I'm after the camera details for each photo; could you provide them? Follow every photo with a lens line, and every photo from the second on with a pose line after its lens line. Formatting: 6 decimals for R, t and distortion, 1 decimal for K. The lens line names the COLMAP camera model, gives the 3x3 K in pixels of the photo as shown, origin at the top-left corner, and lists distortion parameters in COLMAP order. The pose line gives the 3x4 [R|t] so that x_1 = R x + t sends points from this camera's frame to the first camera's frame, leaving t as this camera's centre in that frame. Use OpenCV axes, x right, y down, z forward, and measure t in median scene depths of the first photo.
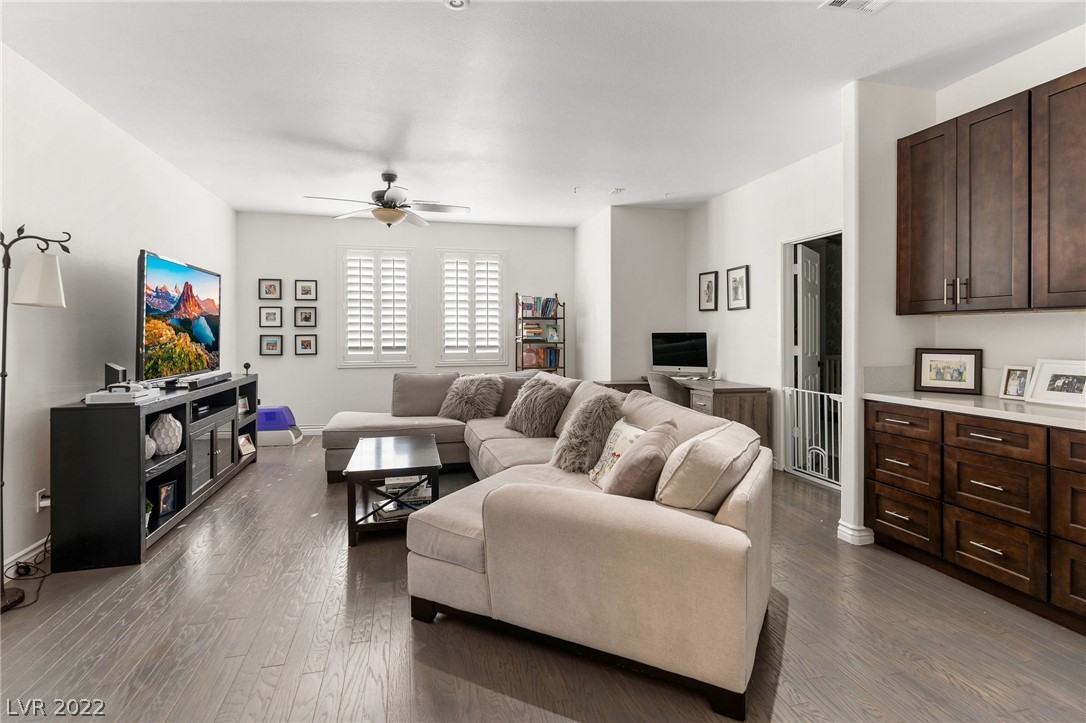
lens RADIAL K [[527.0, 0, 537.9], [0, 527.0, 331.9], [0, 0, 1]] dist [0.001948, 0.001260]
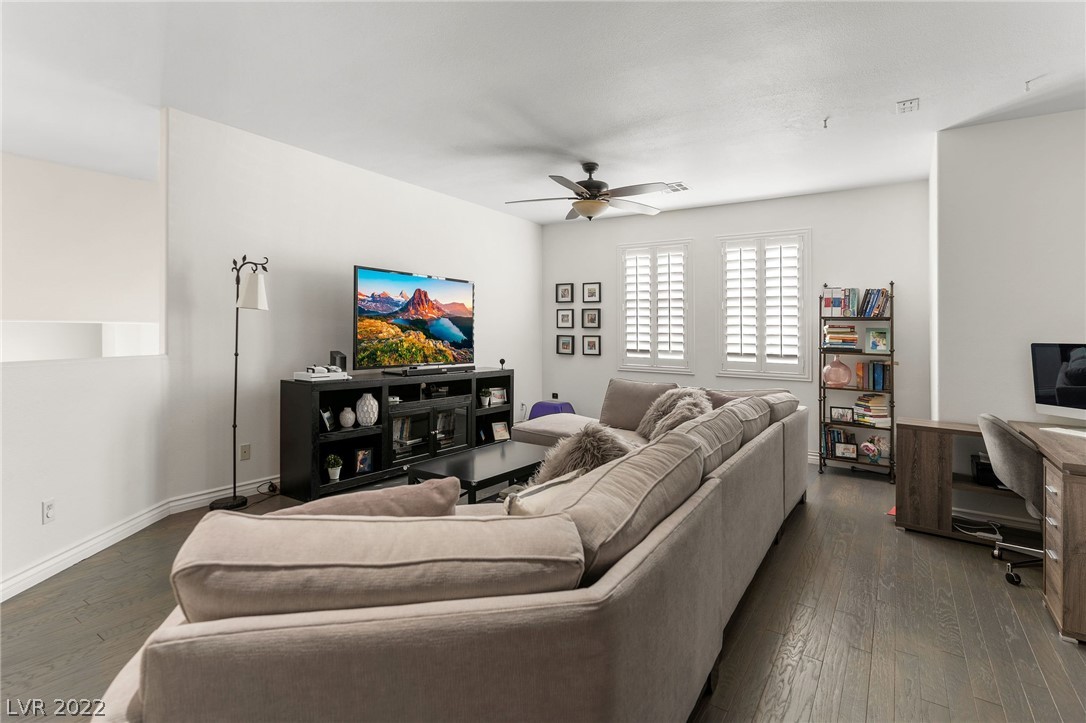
lens RADIAL K [[529.5, 0, 553.5], [0, 529.5, 341.2], [0, 0, 1]] dist [0.003210, 0.000497]
pose [[0.672287, 0.025572, -0.739848, 0.284999], [-0.018541, 0.999671, 0.017705, -0.000976], [0.740058, 0.001814, 0.672541, 0.254924]]
